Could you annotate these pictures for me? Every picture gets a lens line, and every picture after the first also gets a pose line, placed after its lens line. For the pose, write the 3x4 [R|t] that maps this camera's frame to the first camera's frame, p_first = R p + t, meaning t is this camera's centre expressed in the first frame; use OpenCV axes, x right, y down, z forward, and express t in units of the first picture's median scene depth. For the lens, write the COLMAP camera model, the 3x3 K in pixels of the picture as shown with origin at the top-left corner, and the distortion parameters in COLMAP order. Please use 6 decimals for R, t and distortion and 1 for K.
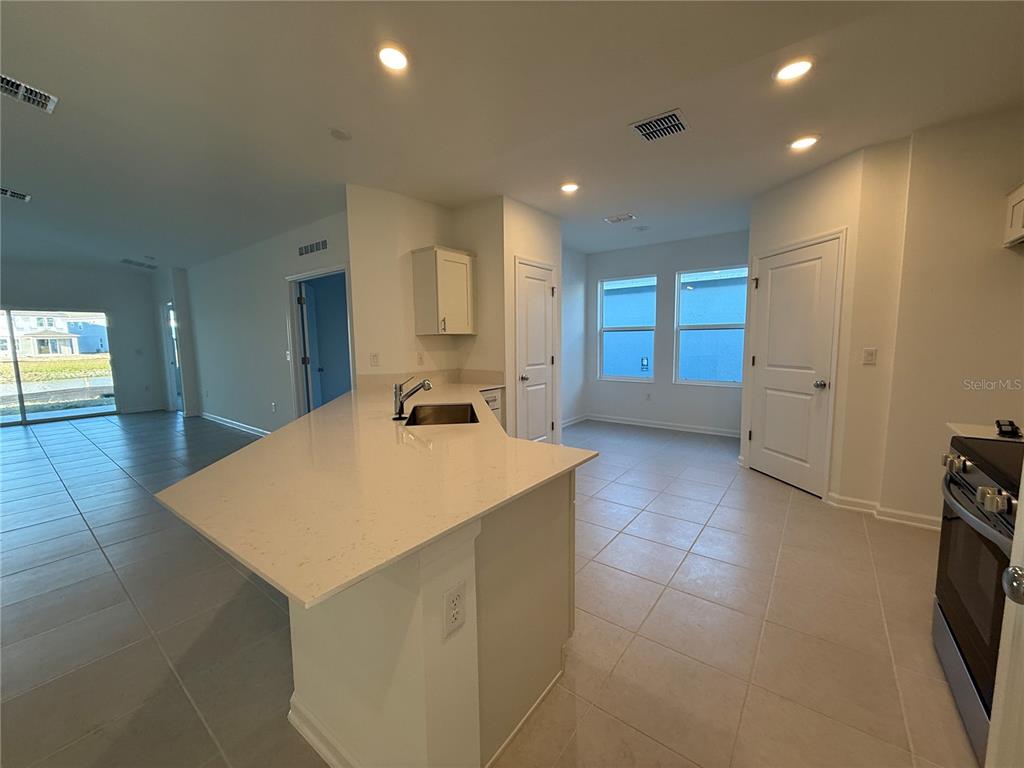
lens RADIAL K [[407.1, 0, 508.1], [0, 407.1, 382.8], [0, 0, 1]] dist [0.000044, -0.000064]
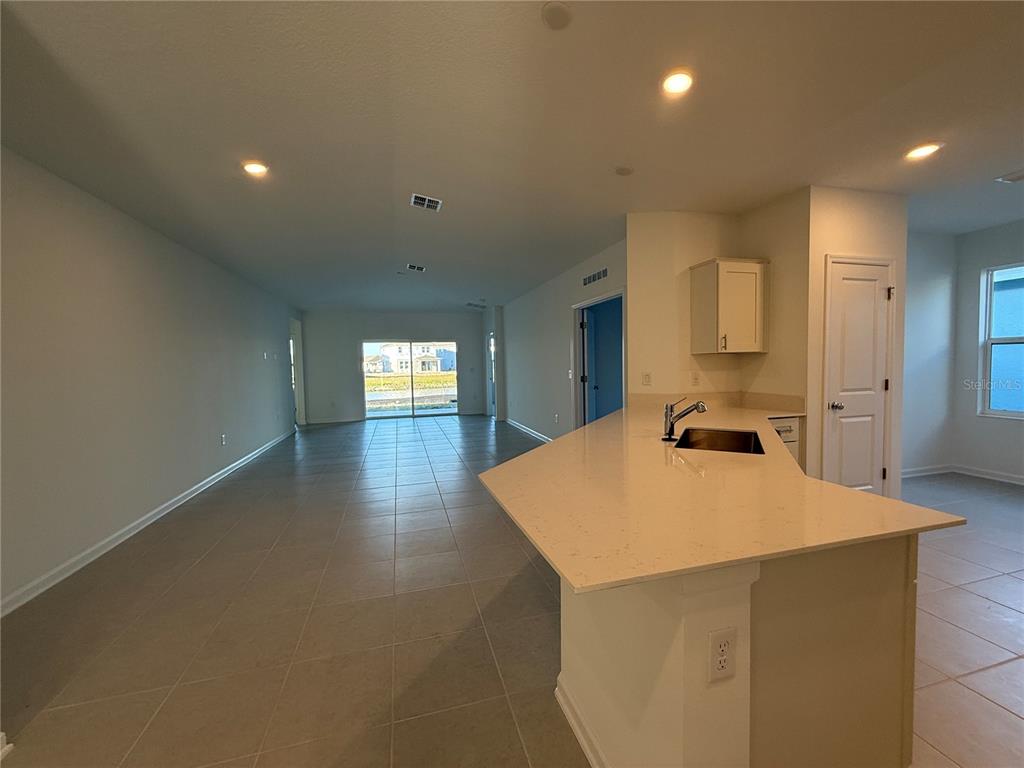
lens RADIAL K [[407.1, 0, 508.1], [0, 407.1, 382.8], [0, 0, 1]] dist [0.000044, -0.000064]
pose [[0.798902, 0.025620, -0.600915, 0.004485], [-0.054569, 0.998059, -0.029996, 0.001240], [0.598981, 0.056755, 0.798750, -0.010612]]
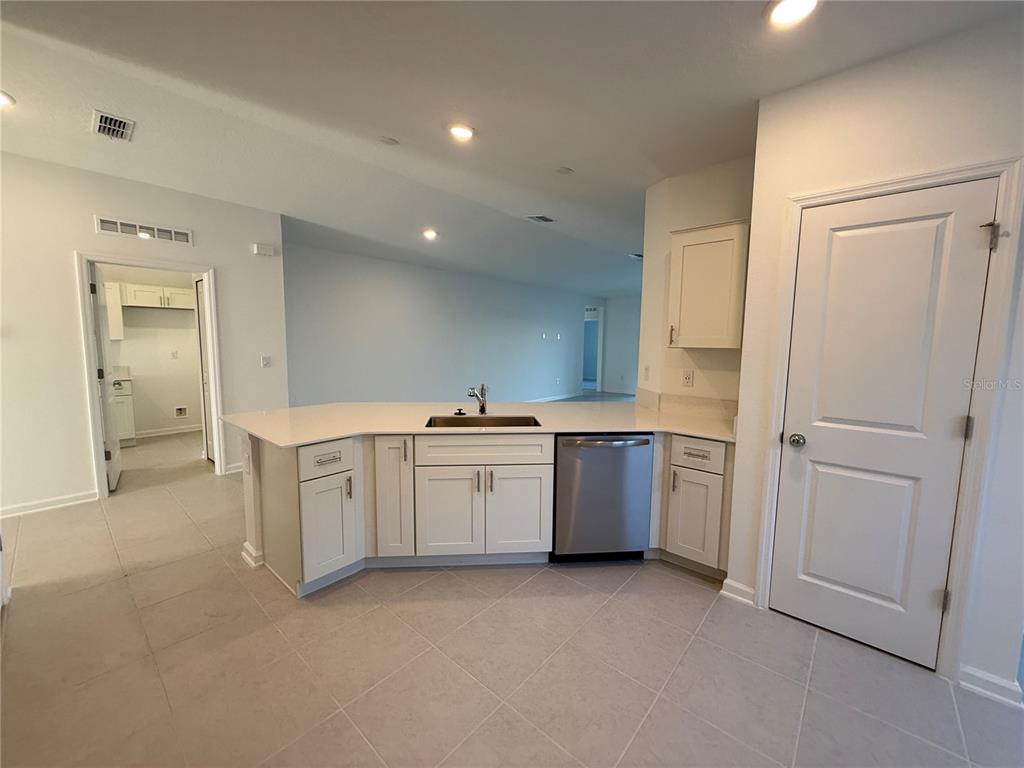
lens RADIAL K [[407.1, 0, 508.1], [0, 407.1, 382.8], [0, 0, 1]] dist [0.000044, -0.000064]
pose [[-0.062775, 0.114031, -0.991492, 0.542825], [-0.116781, 0.985788, 0.120769, -0.100057], [0.991172, 0.123369, -0.048566, 0.670059]]
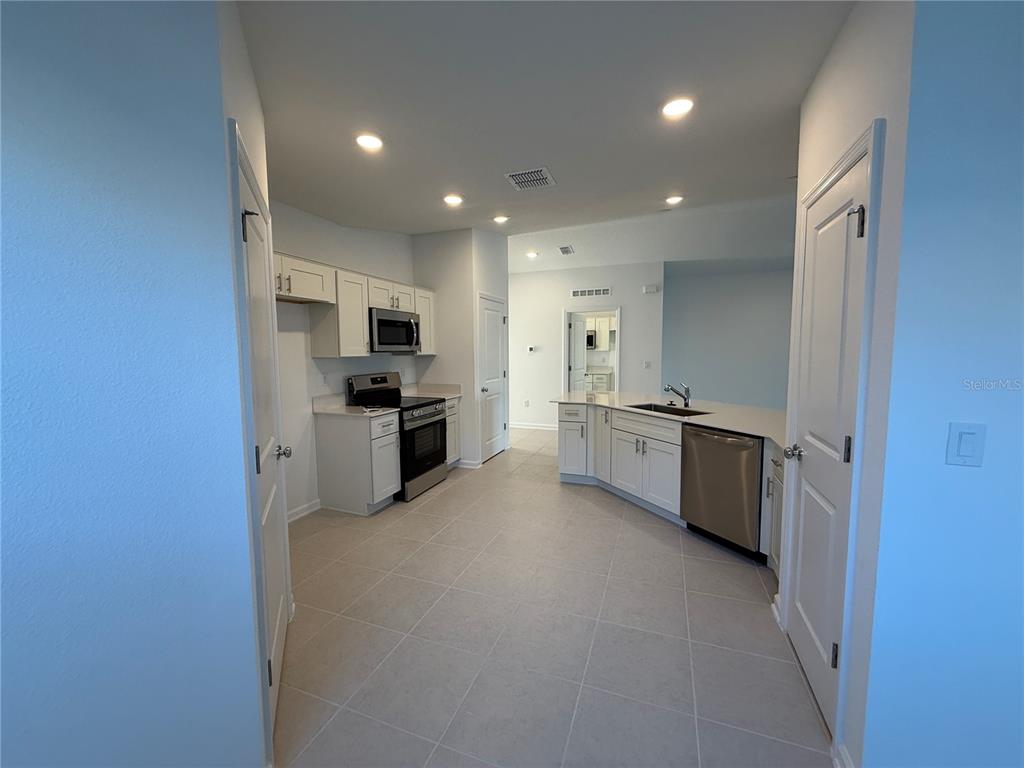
lens RADIAL K [[407.1, 0, 508.1], [0, 407.1, 382.8], [0, 0, 1]] dist [0.000044, -0.000064]
pose [[-0.957258, 0.046415, -0.285488, 0.482130], [-0.008685, 0.981982, 0.188776, -0.176440], [0.289106, 0.183187, -0.939606, 1.328906]]
